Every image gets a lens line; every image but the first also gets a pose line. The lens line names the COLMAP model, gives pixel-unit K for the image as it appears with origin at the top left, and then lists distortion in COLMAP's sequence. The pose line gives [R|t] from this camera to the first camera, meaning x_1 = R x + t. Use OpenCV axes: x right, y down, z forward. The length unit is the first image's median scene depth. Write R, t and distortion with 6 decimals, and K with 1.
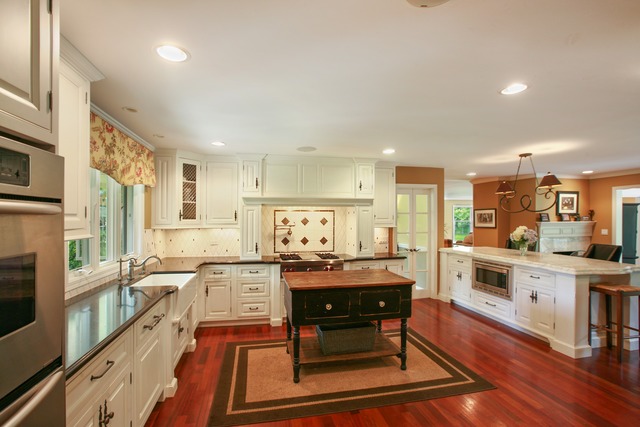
lens RADIAL K [[296.8, 0, 320.0], [0, 296.8, 213.5], [0, 0, 1]] dist [-0.028519, 0.000133]
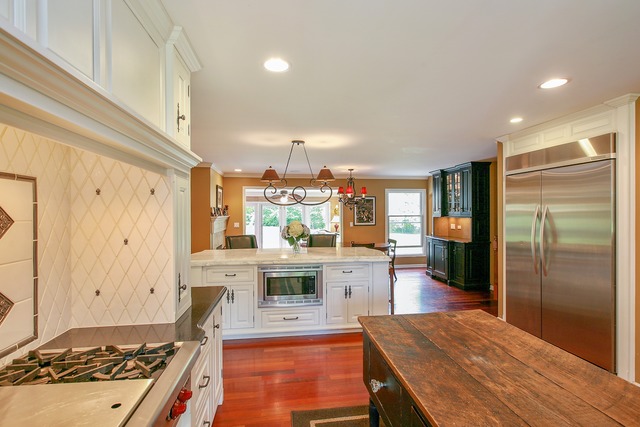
lens RADIAL K [[296.8, 0, 320.0], [0, 296.8, 213.5], [0, 0, 1]] dist [-0.028519, 0.000133]
pose [[0.072404, -0.000027, 0.997375, -0.213213], [-0.013473, 0.999909, 0.001005, 0.019866], [-0.997284, -0.013510, 0.072397, 0.848530]]
